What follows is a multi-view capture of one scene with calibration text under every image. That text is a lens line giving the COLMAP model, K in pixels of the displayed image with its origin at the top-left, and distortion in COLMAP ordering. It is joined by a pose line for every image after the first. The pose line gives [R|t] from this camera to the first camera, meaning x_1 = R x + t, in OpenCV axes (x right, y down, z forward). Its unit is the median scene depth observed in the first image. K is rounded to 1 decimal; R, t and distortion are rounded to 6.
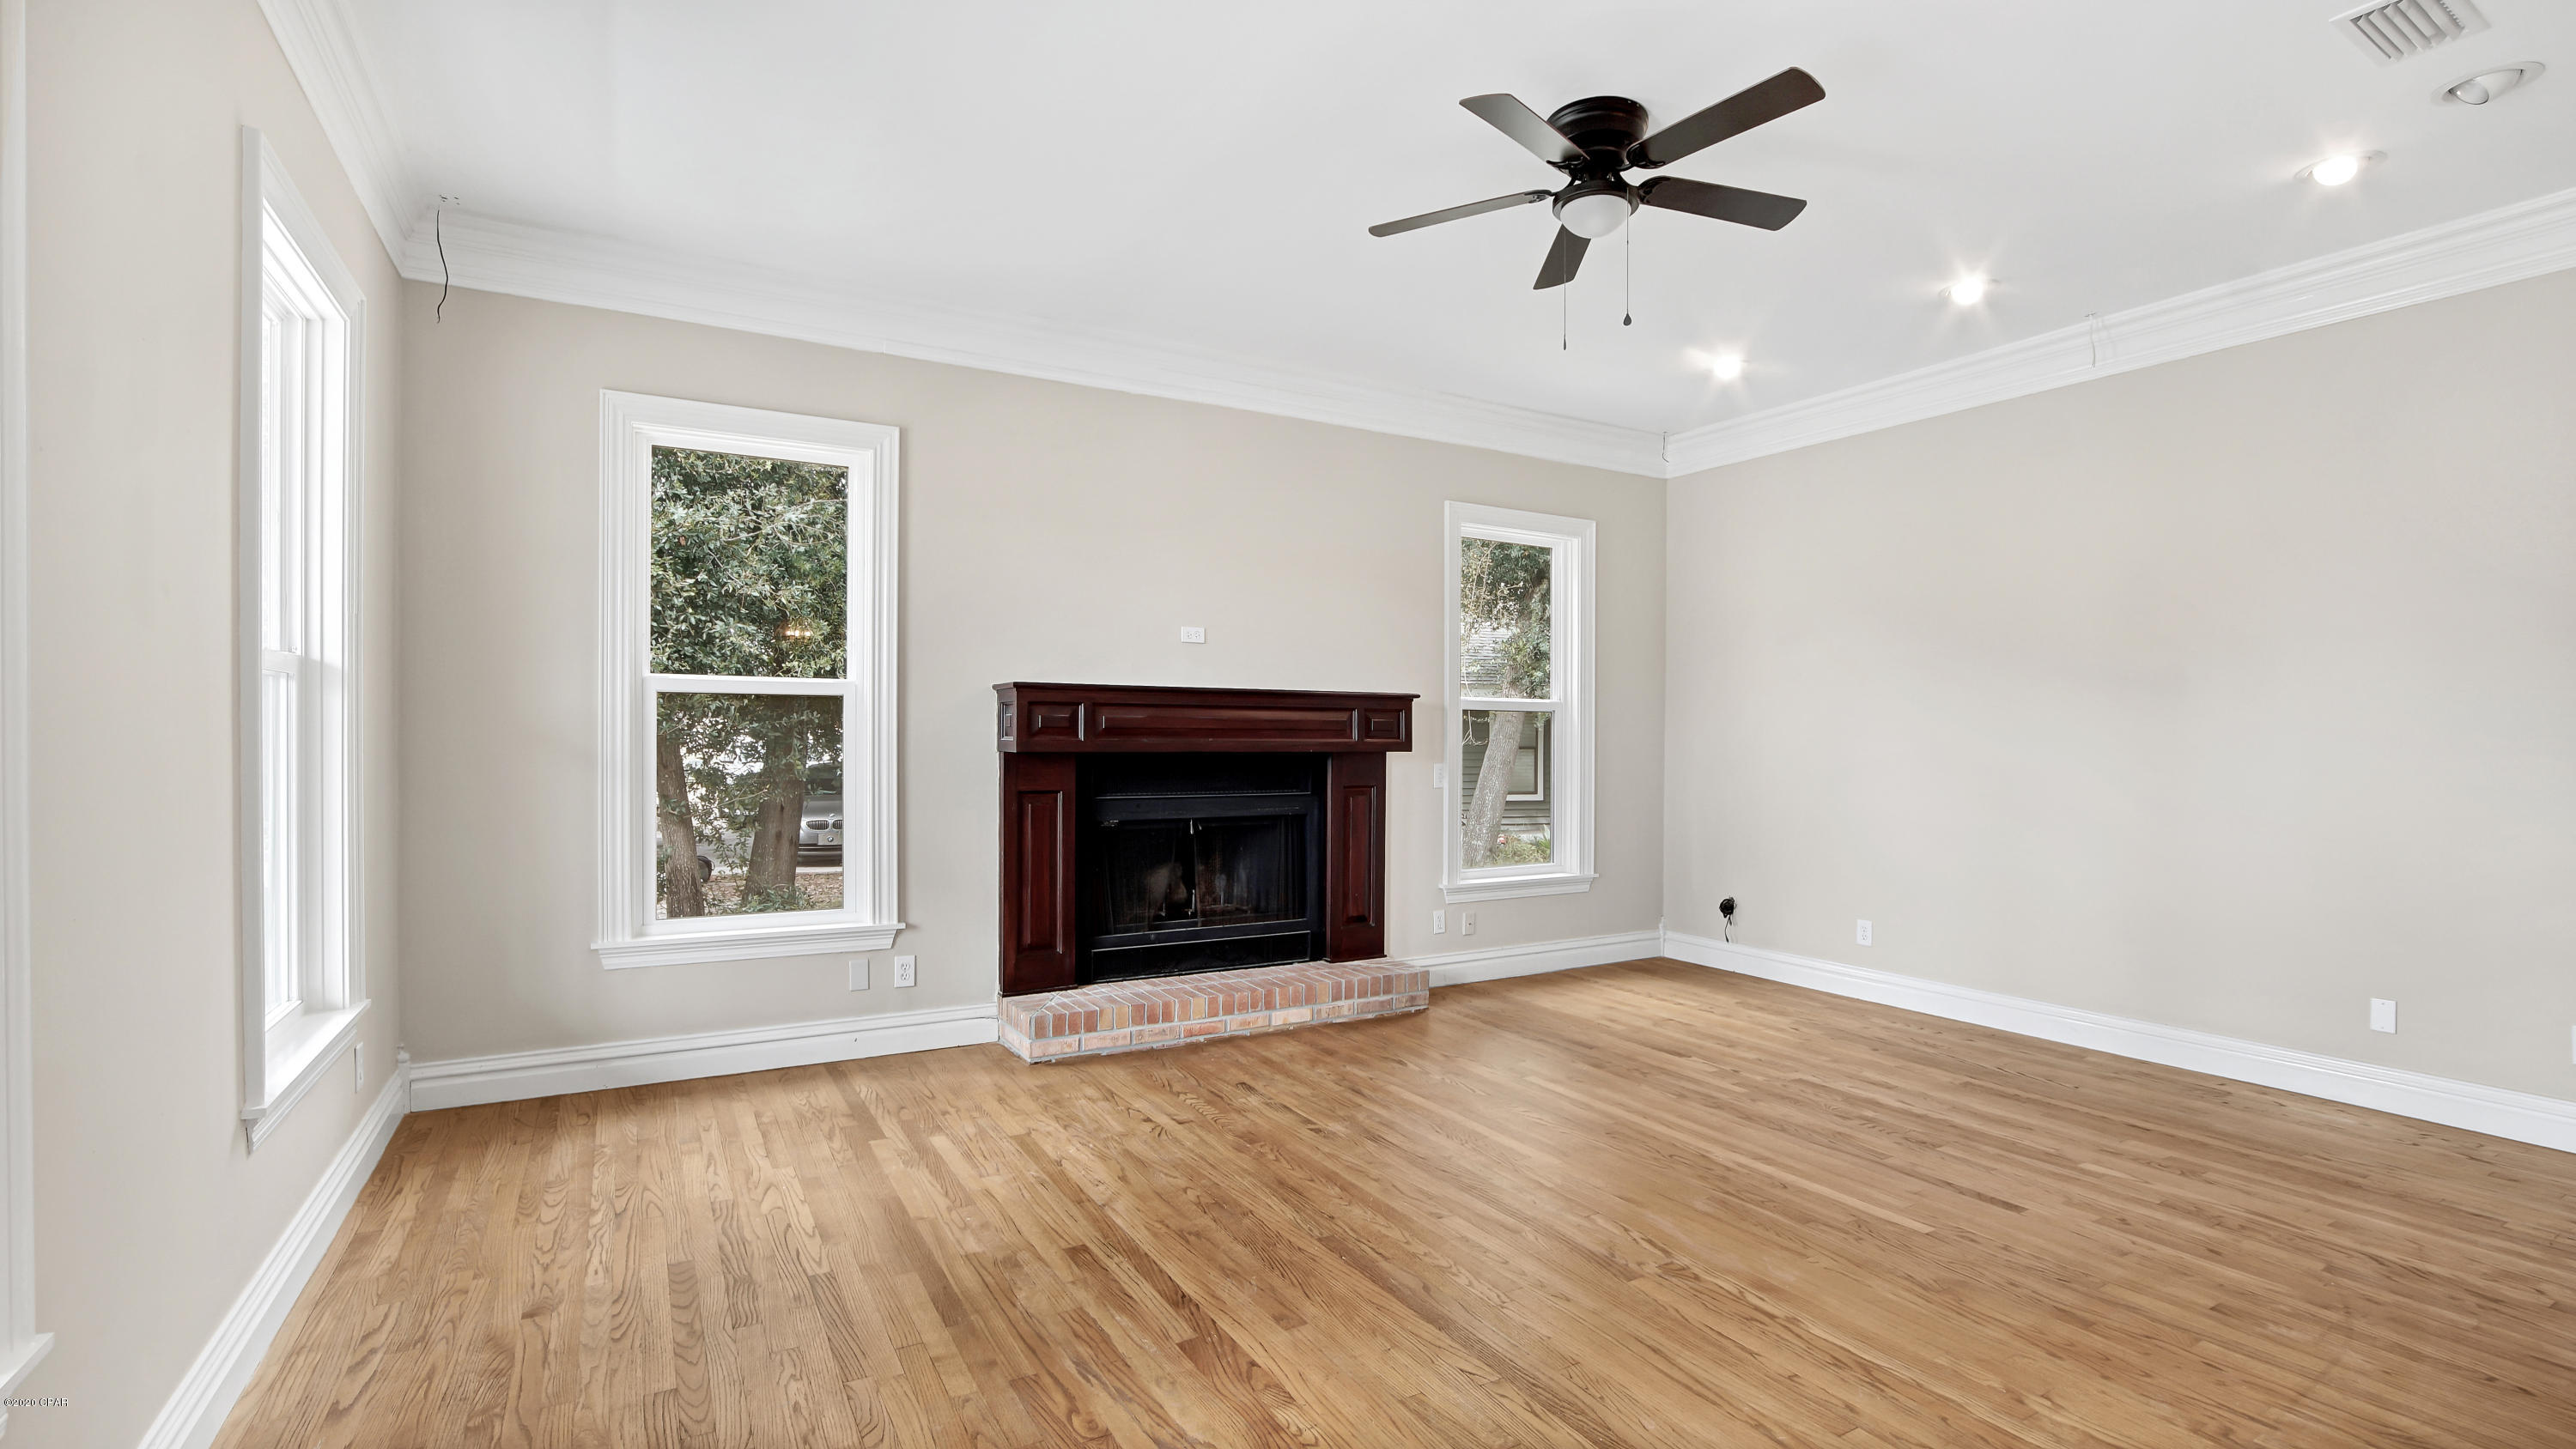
lens RADIAL K [[1147.1, 0, 1275.9], [0, 1147.1, 739.5], [0, 0, 1]] dist [-0.024728, 0.000703]
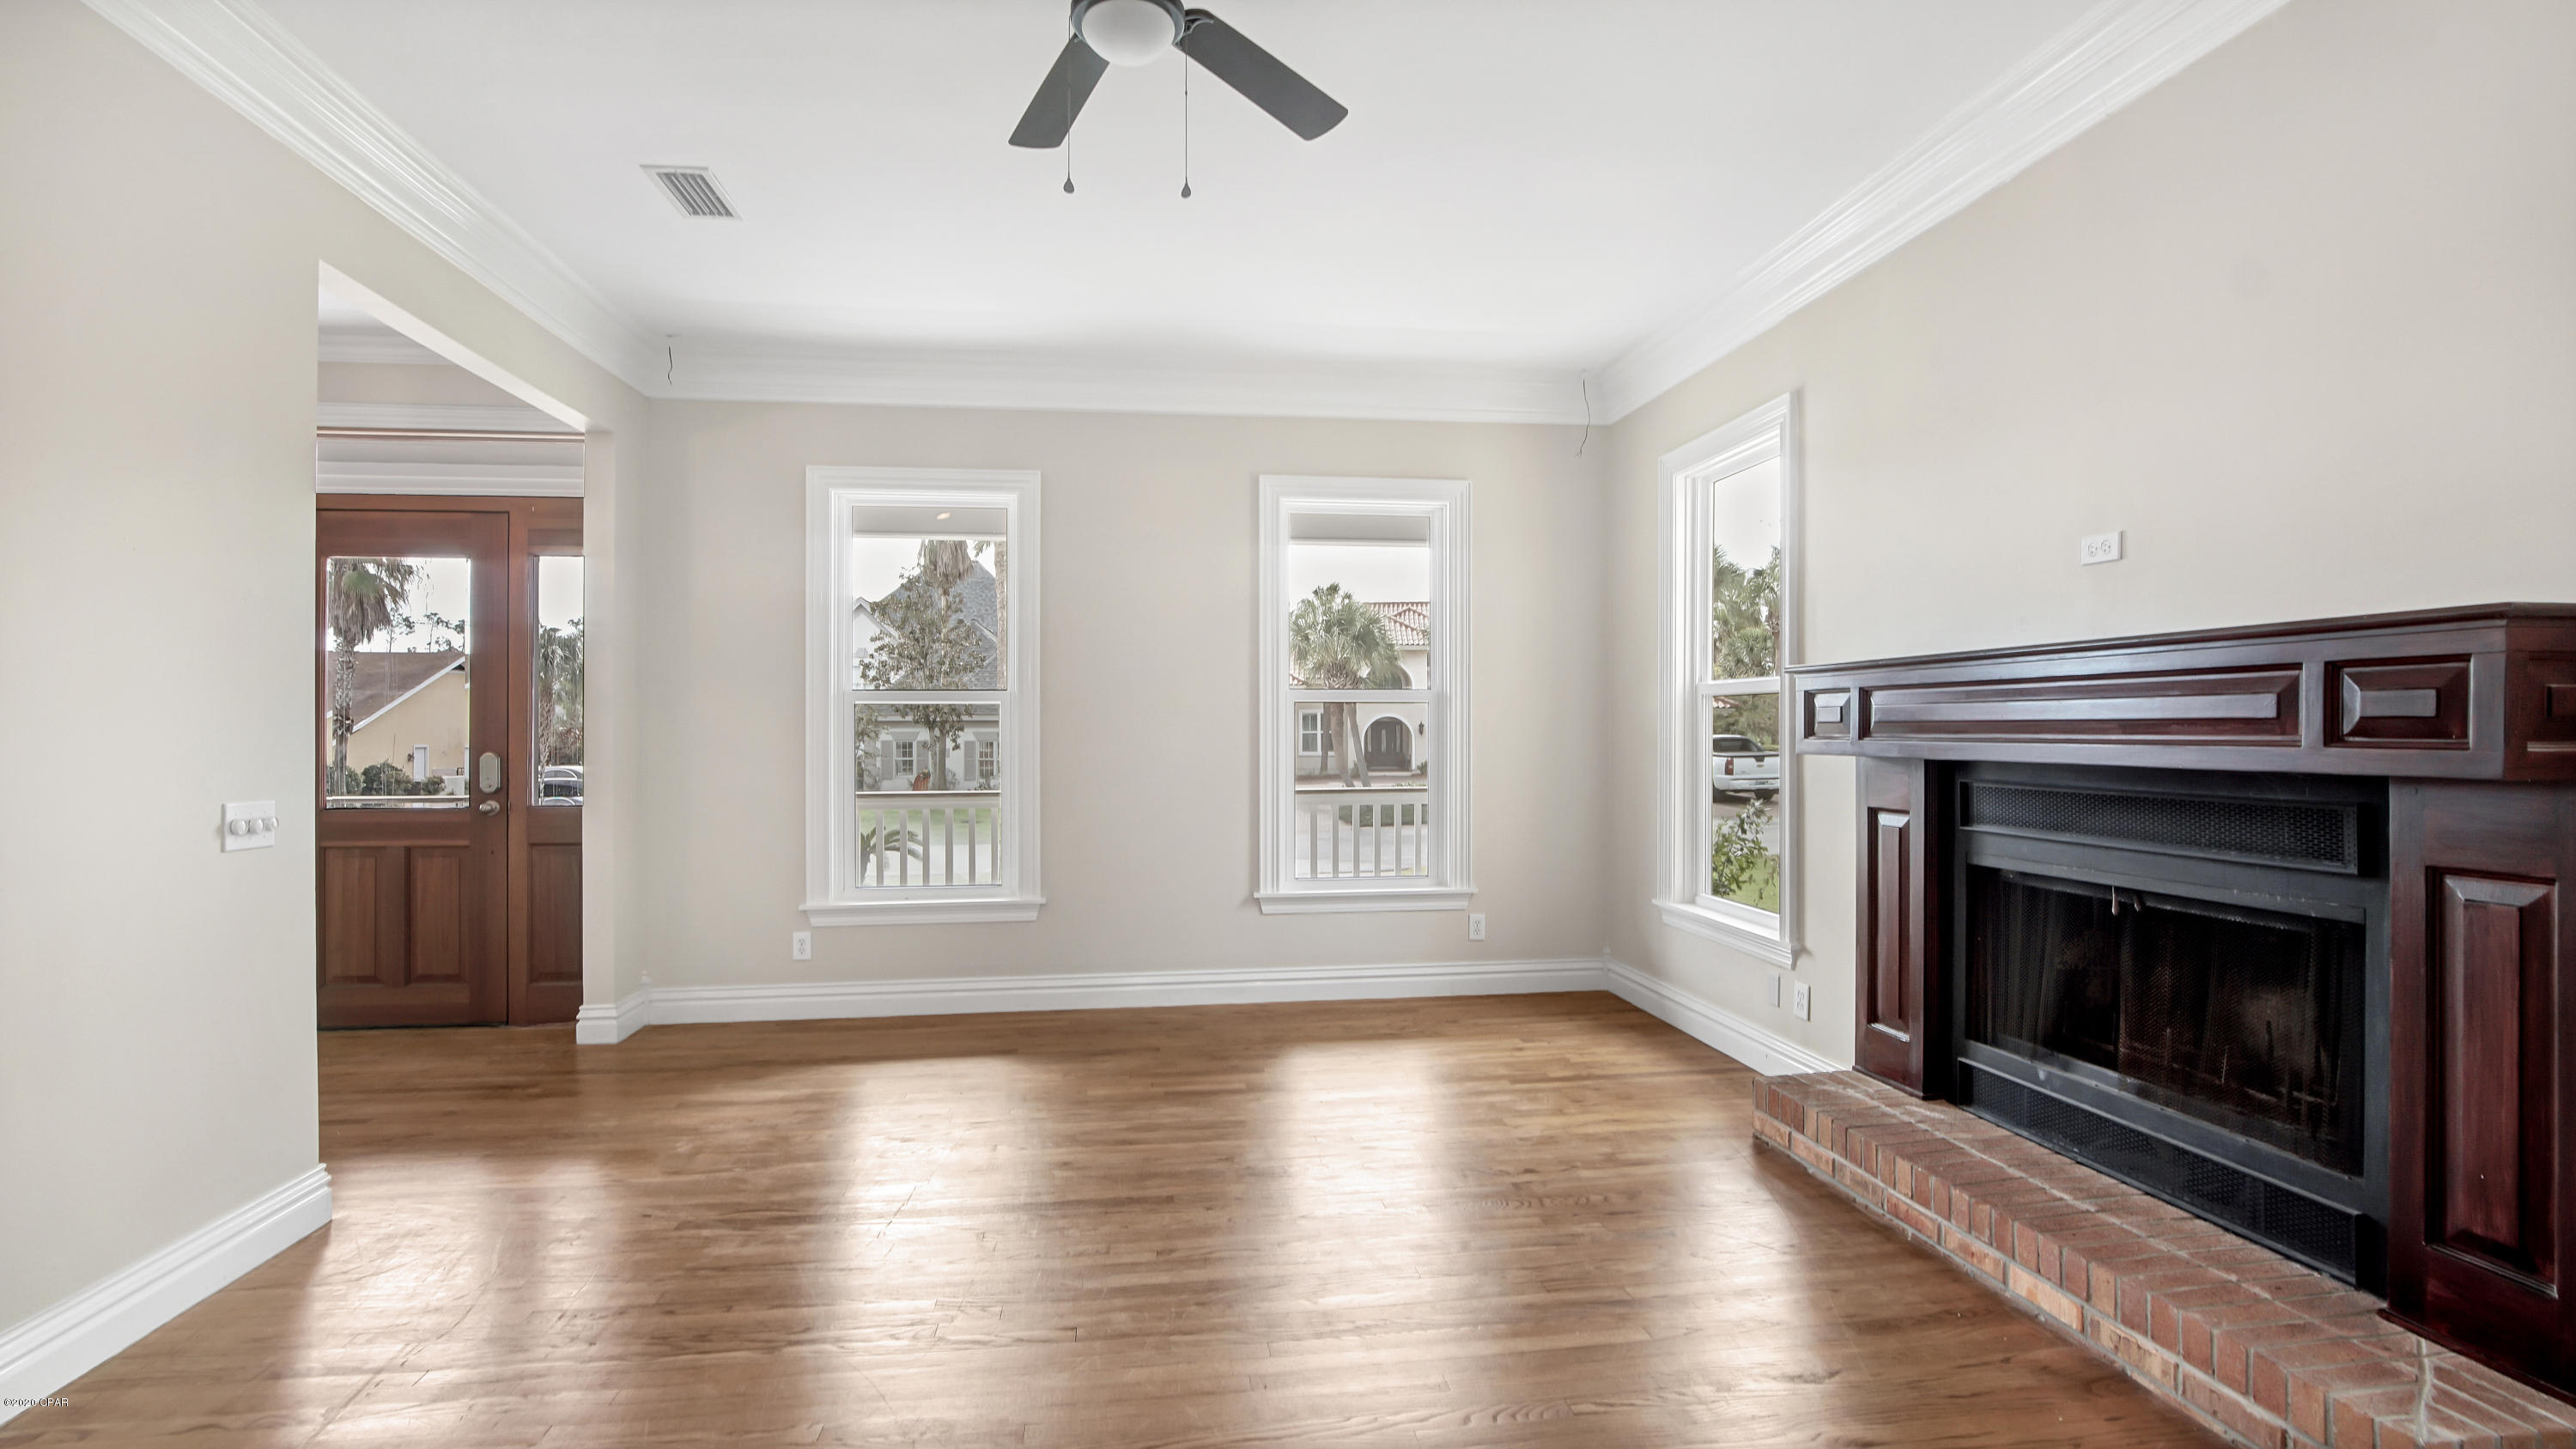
lens RADIAL K [[1147.5, 0, 1292.4], [0, 1147.5, 737.2], [0, 0, 1]] dist [-0.024728, 0.000703]
pose [[-0.360419, 0.004862, -0.932778, 0.642756], [0.000804, 0.999988, 0.004902, -0.005293], [0.932790, 0.001017, -0.360418, 0.949497]]
